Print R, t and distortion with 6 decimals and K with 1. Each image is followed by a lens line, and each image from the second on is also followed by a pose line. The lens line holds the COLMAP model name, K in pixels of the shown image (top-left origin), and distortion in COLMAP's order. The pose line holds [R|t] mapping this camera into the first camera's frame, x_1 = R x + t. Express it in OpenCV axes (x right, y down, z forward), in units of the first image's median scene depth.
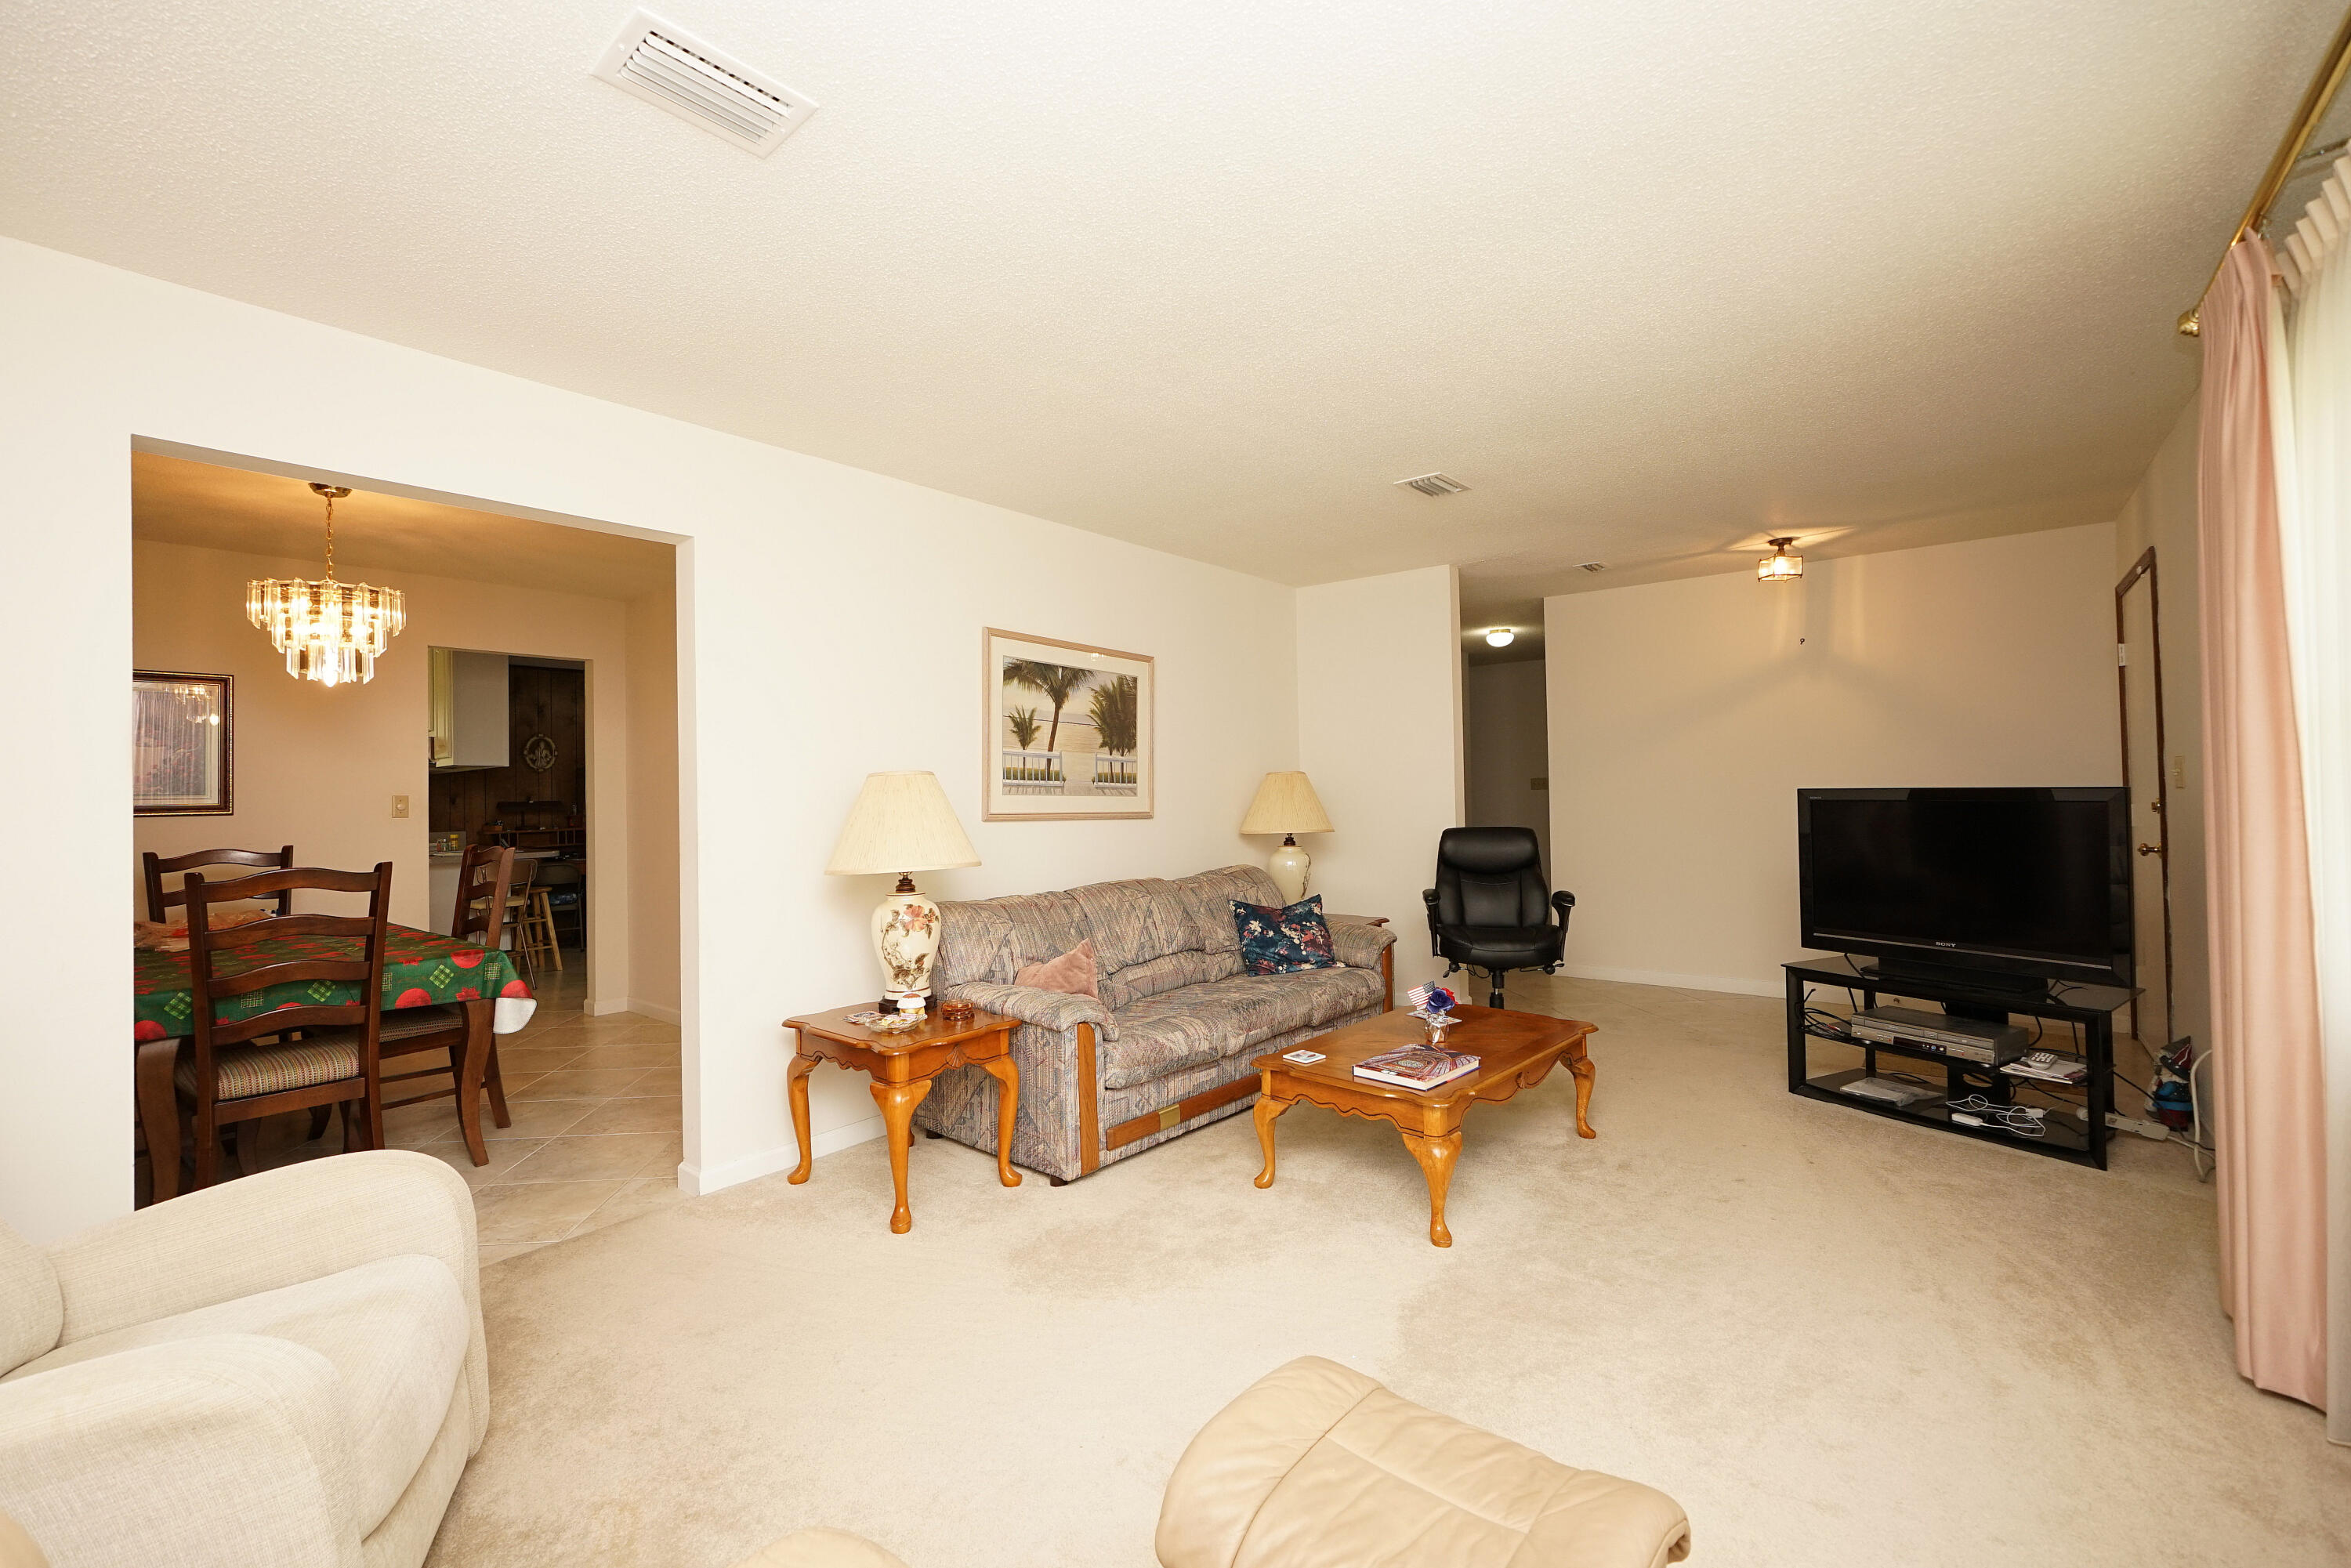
lens RADIAL K [[982.6, 0, 1157.5], [0, 982.6, 787.8], [0, 0, 1]] dist [-0.015251, 0.004501]
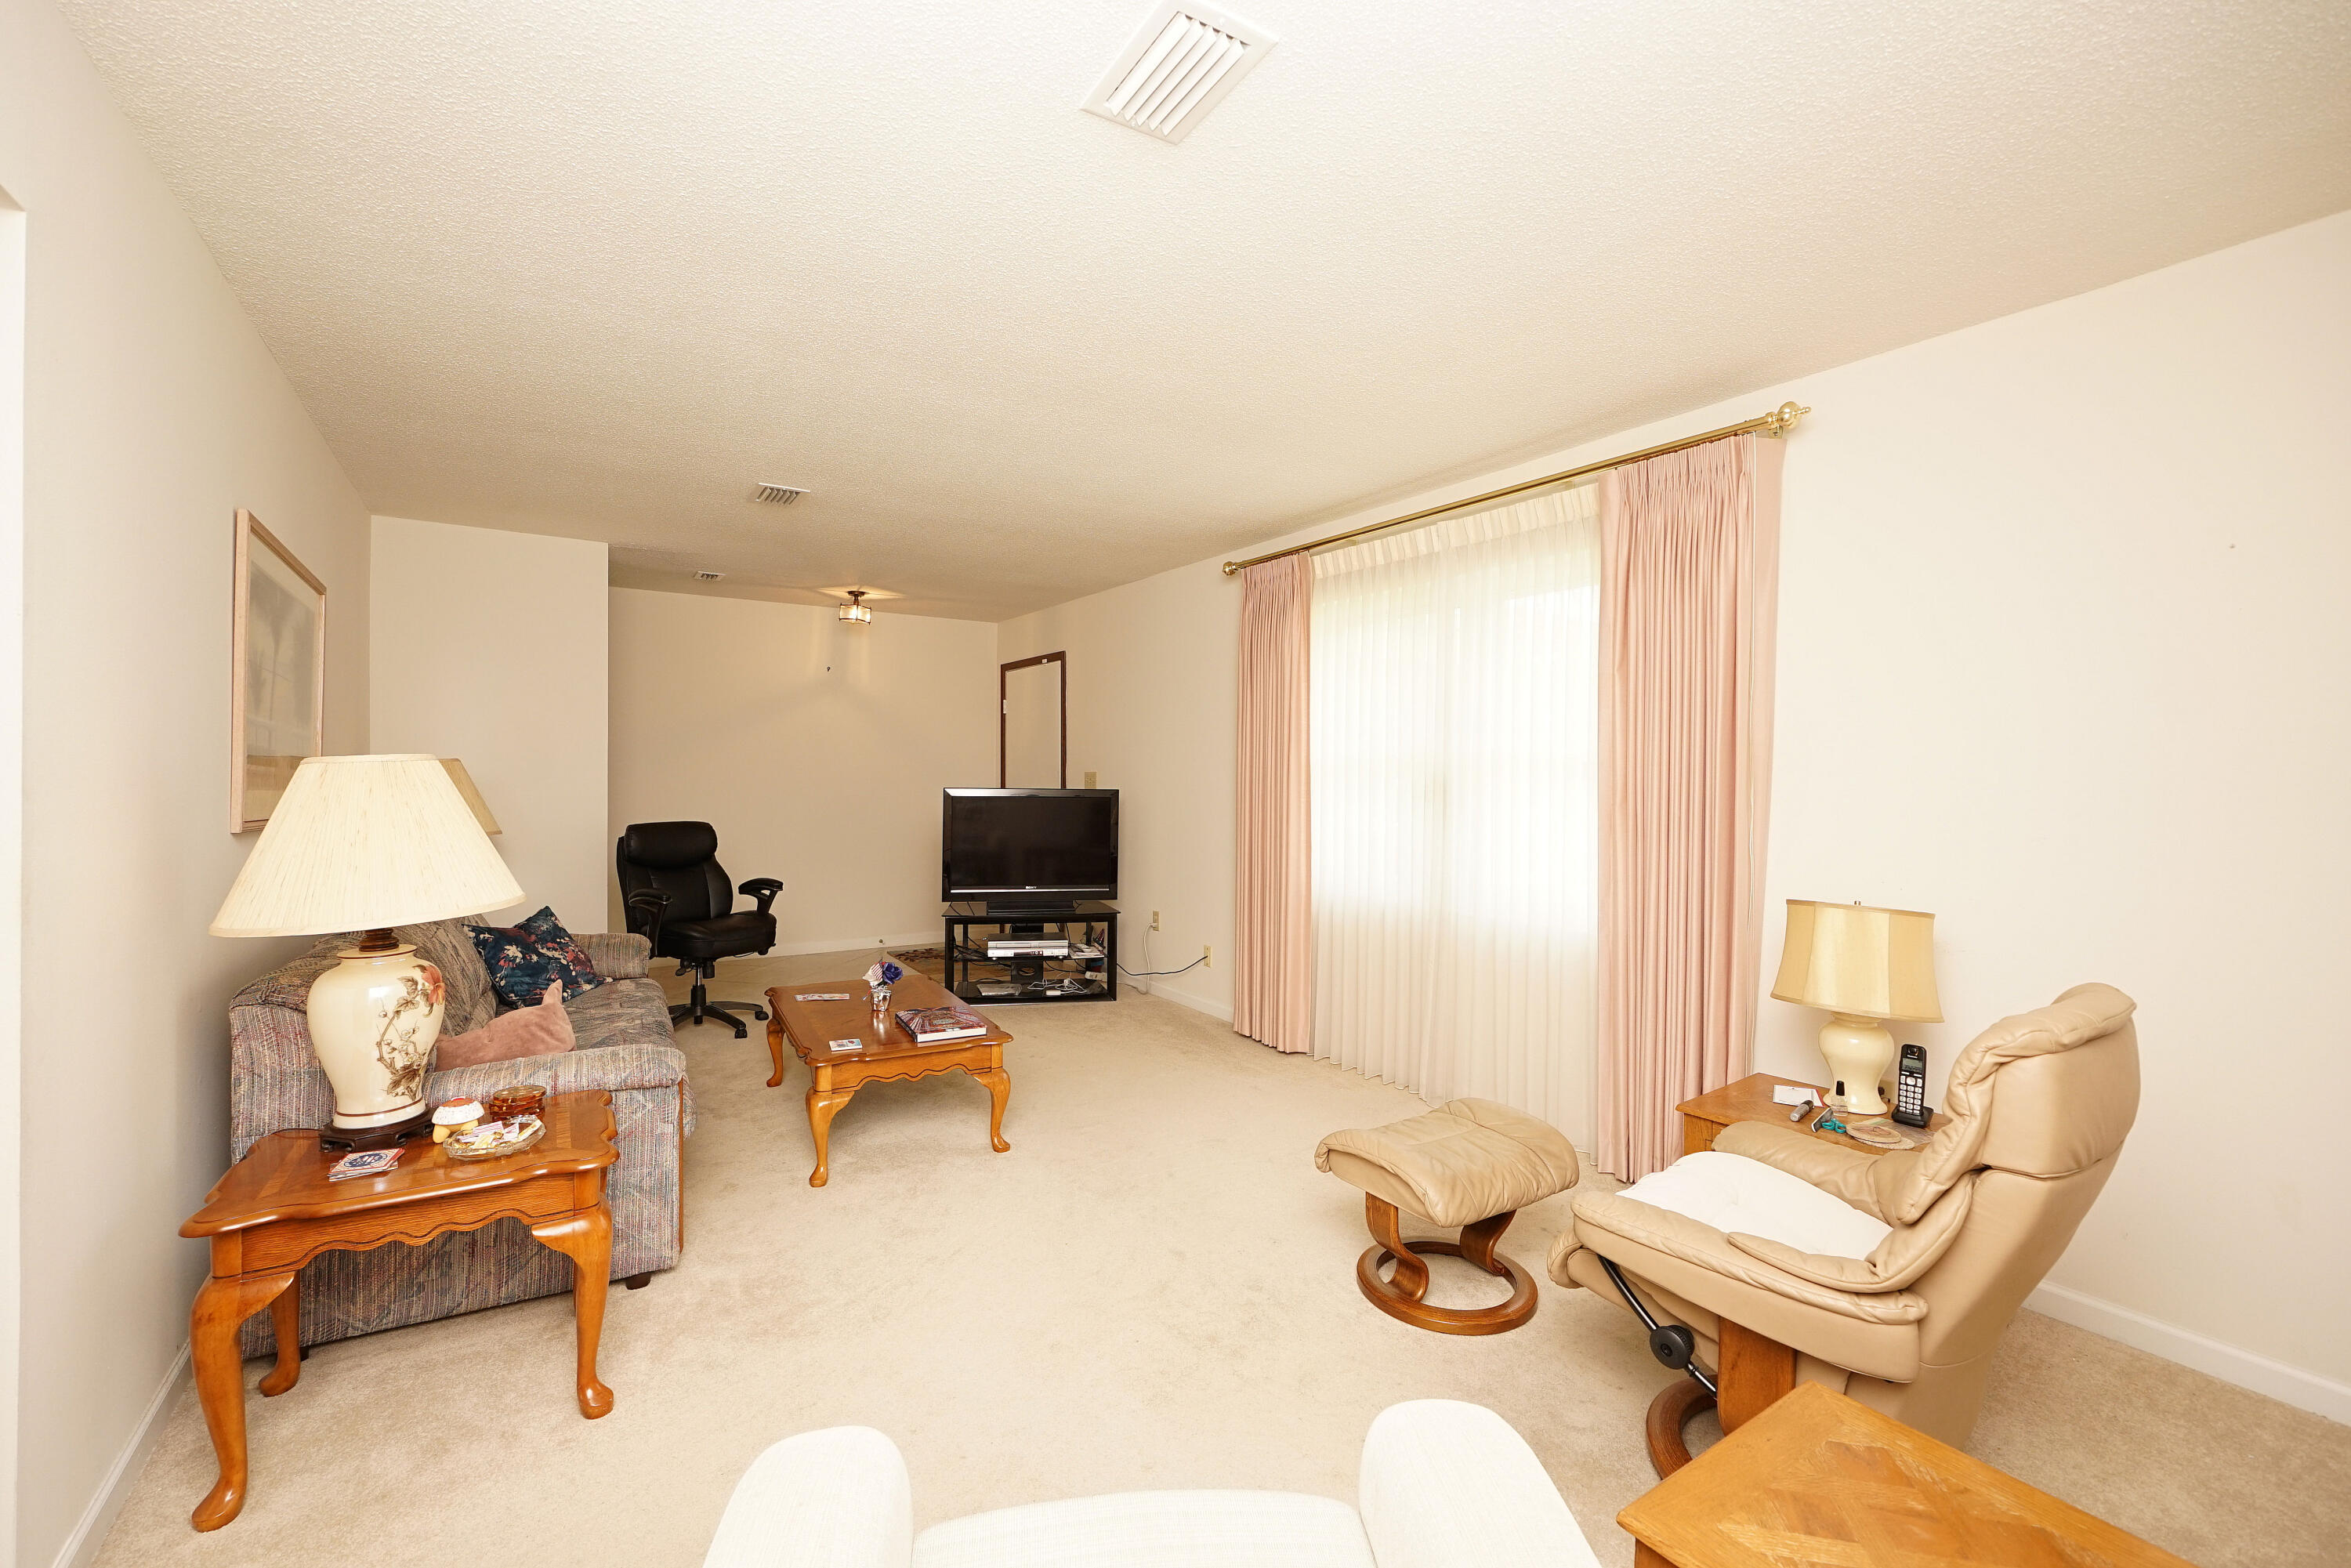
lens RADIAL K [[982.6, 0, 1149.8], [0, 982.6, 788.8], [0, 0, 1]] dist [-0.015251, 0.004501]
pose [[0.300403, 0.007013, 0.953786, -0.516488], [-0.019366, 0.999812, -0.001252, -0.002251], [-0.953616, -0.018095, 0.300483, 0.264752]]
